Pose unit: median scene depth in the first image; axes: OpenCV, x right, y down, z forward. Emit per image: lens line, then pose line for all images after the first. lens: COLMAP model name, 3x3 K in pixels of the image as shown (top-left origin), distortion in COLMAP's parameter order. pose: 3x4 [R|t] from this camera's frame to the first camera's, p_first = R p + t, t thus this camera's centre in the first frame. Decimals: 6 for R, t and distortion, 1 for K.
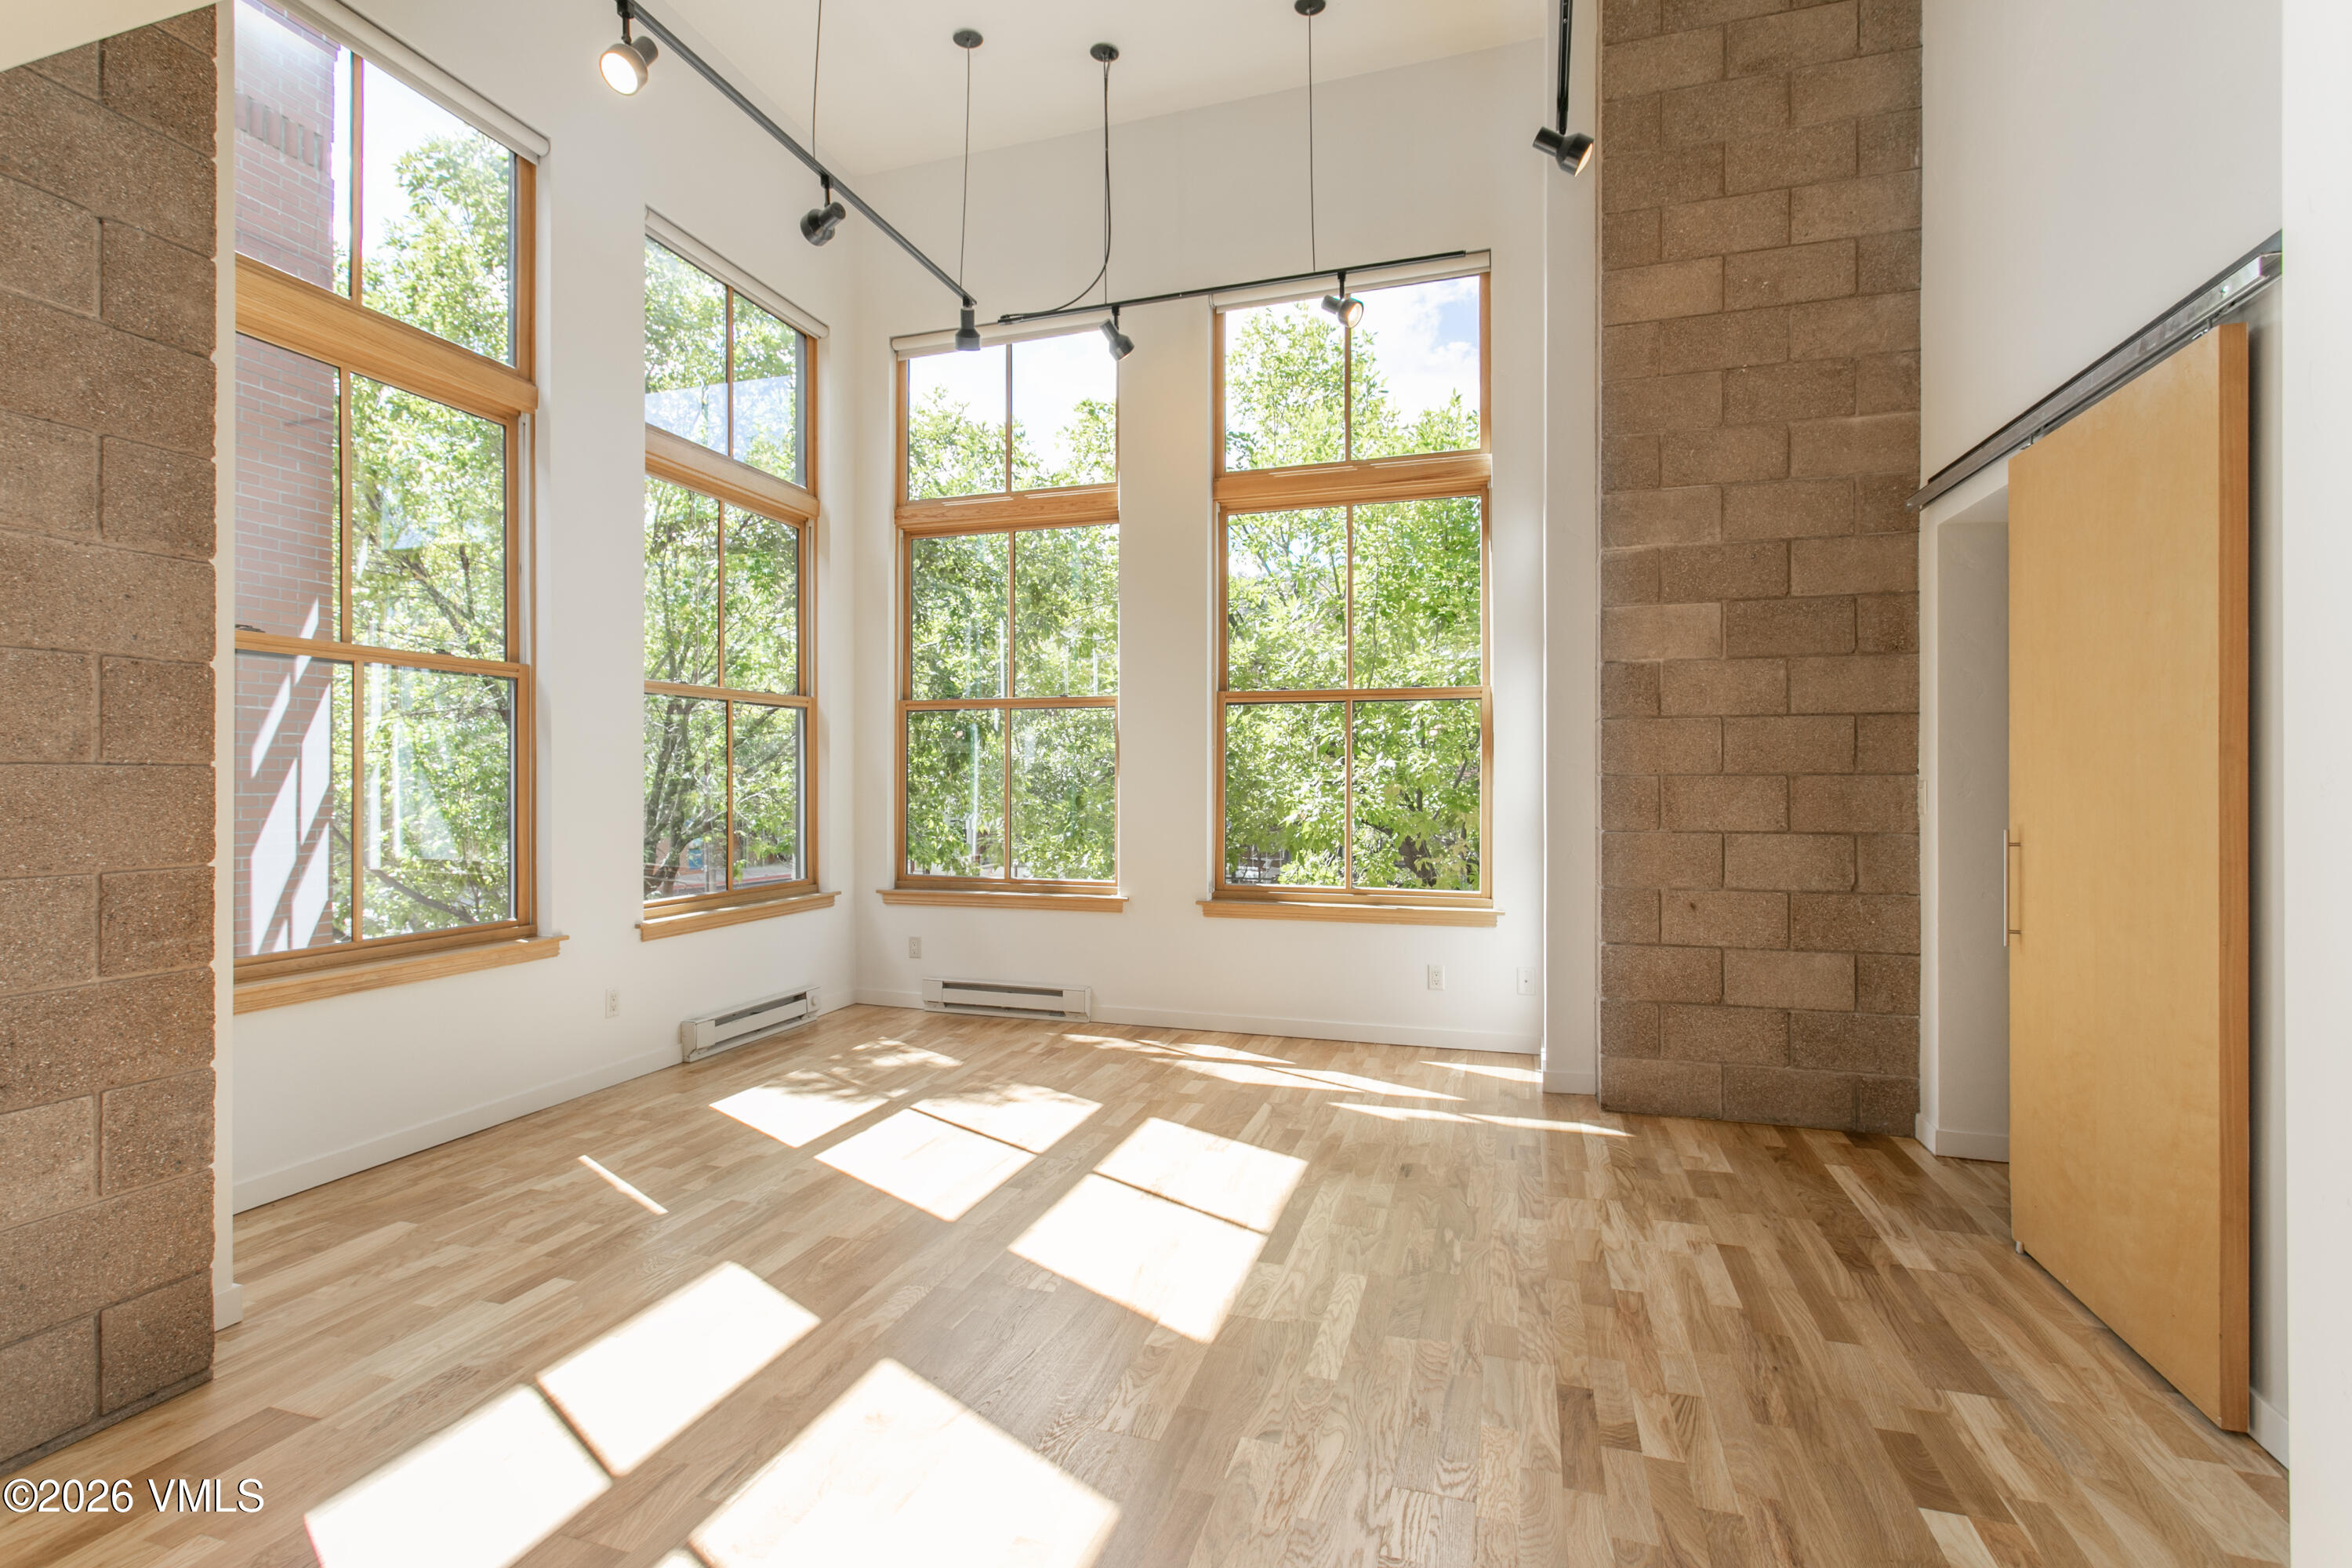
lens RADIAL K [[1163.5, 0, 1137.3], [0, 1163.5, 780.6], [0, 0, 1]] dist [0.007378, 0.000340]
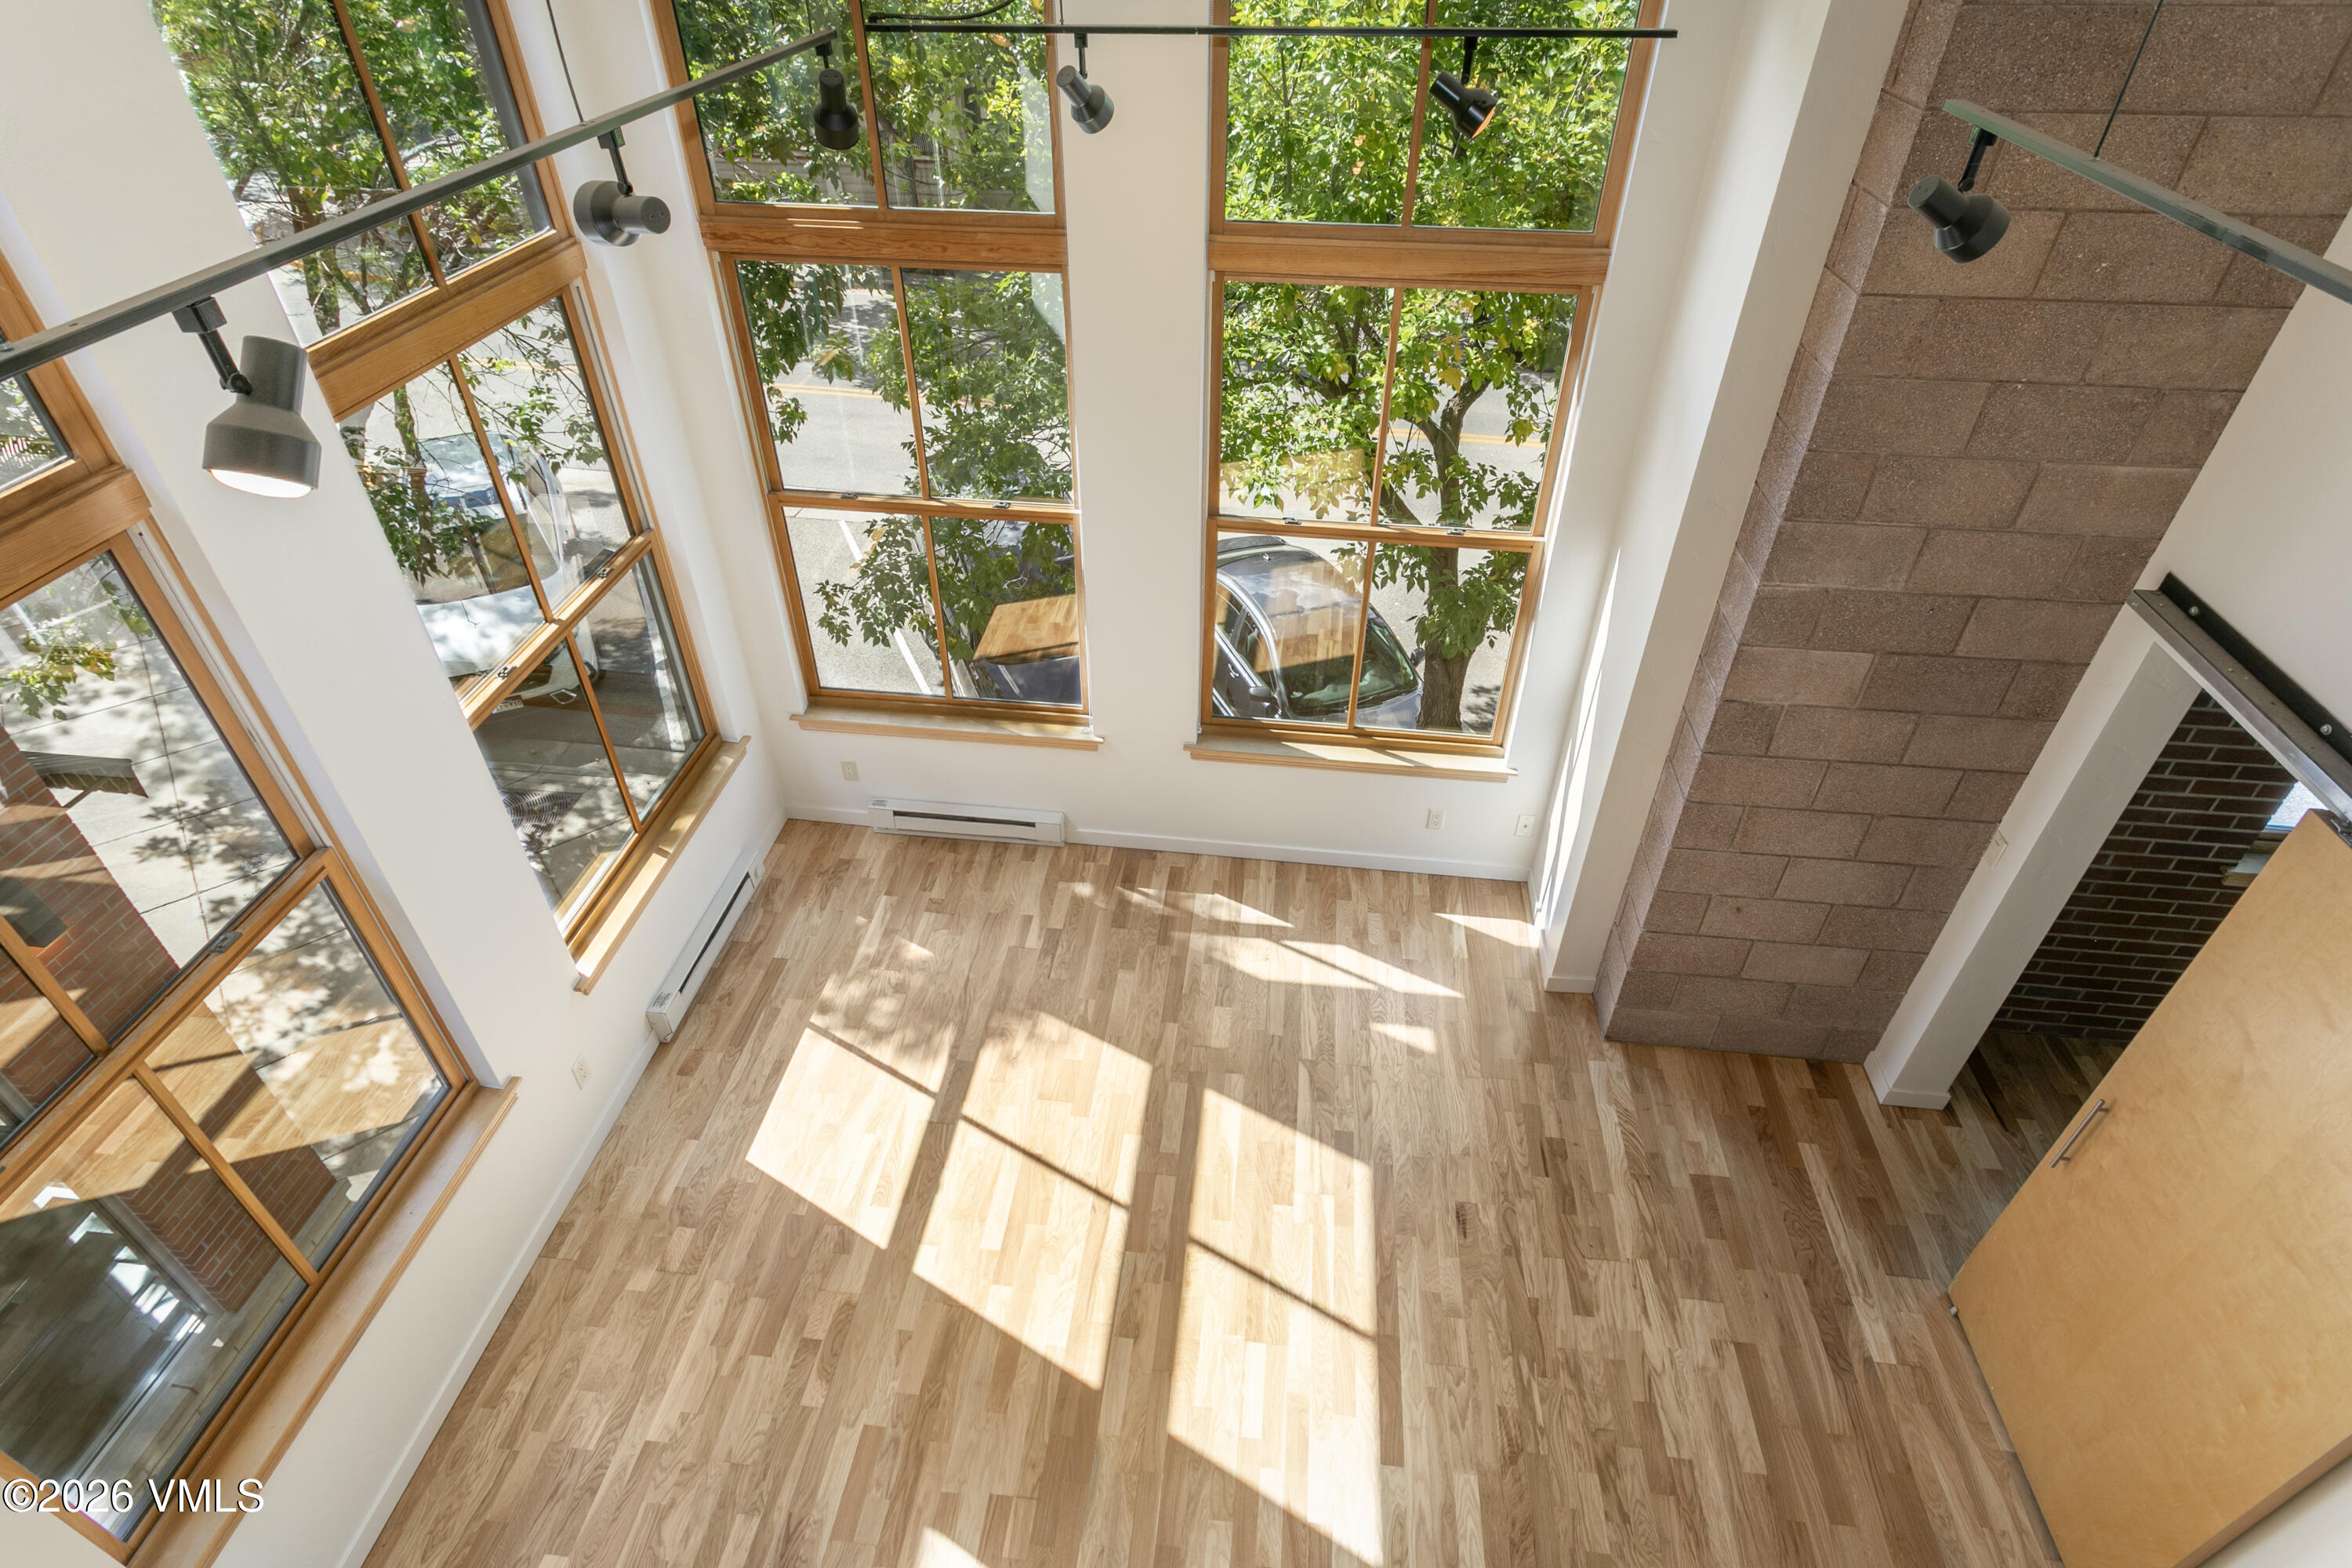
lens RADIAL K [[1205.4, 0, 1188.8], [0, 1205.4, 772.8], [0, 0, 1]] dist [0.017588, -0.002442]
pose [[0.976820, -0.125870, 0.173148, -0.152243], [-0.008750, 0.784709, 0.619803, -0.638994], [-0.213885, -0.606951, 0.765418, 0.388293]]
